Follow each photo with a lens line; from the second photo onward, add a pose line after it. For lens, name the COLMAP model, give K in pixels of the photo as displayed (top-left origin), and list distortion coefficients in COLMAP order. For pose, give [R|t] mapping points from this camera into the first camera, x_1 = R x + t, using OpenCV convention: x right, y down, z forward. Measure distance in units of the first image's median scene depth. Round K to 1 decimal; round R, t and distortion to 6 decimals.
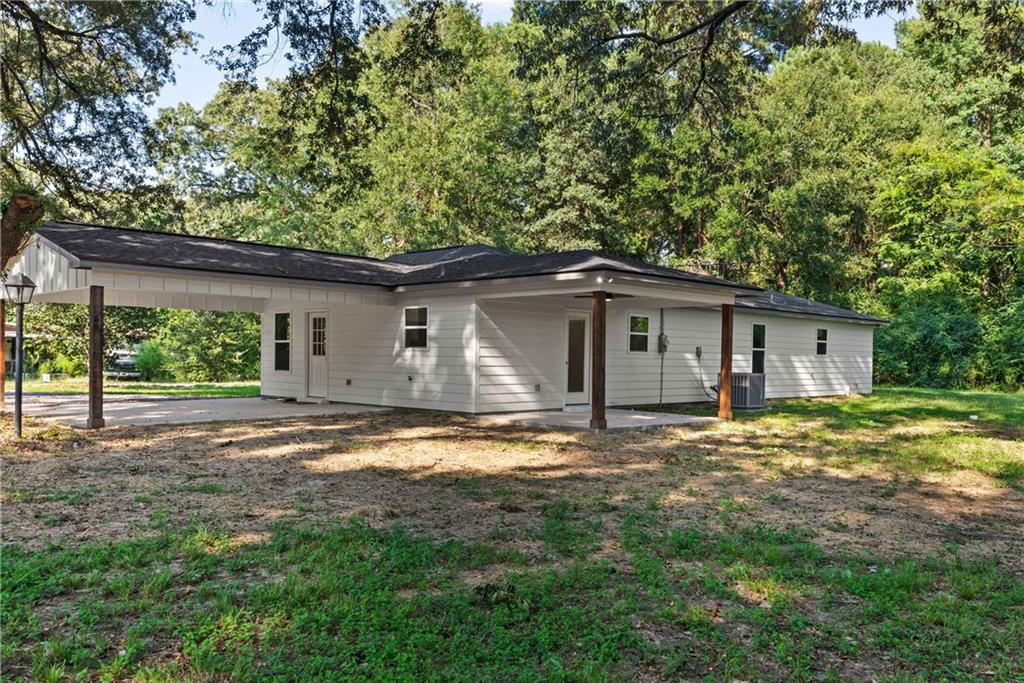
lens RADIAL K [[847.9, 0, 512.0], [0, 847.9, 341.5], [0, 0, 1]] dist [0.000841, 0.007436]
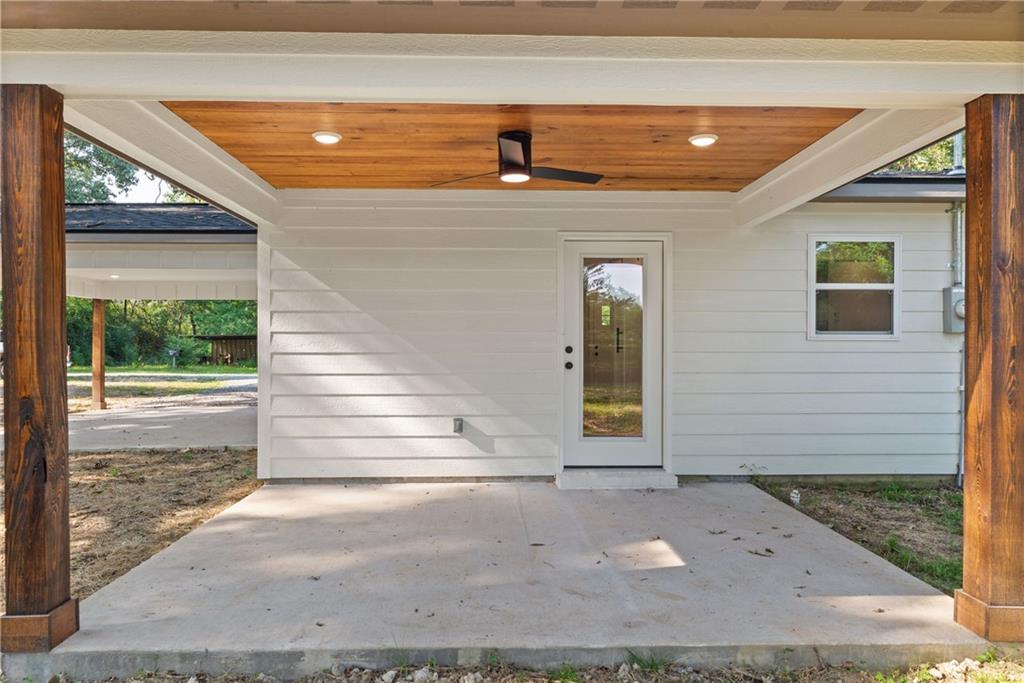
lens RADIAL K [[667.6, 0, 512.0], [0, 667.6, 341.5], [0, 0, 1]] dist [0.001032, 0.000235]
pose [[0.720707, 0.015229, -0.693072, 0.240260], [0.024263, 0.998592, 0.047172, -0.002246], [0.692815, -0.050813, 0.719323, 0.681335]]
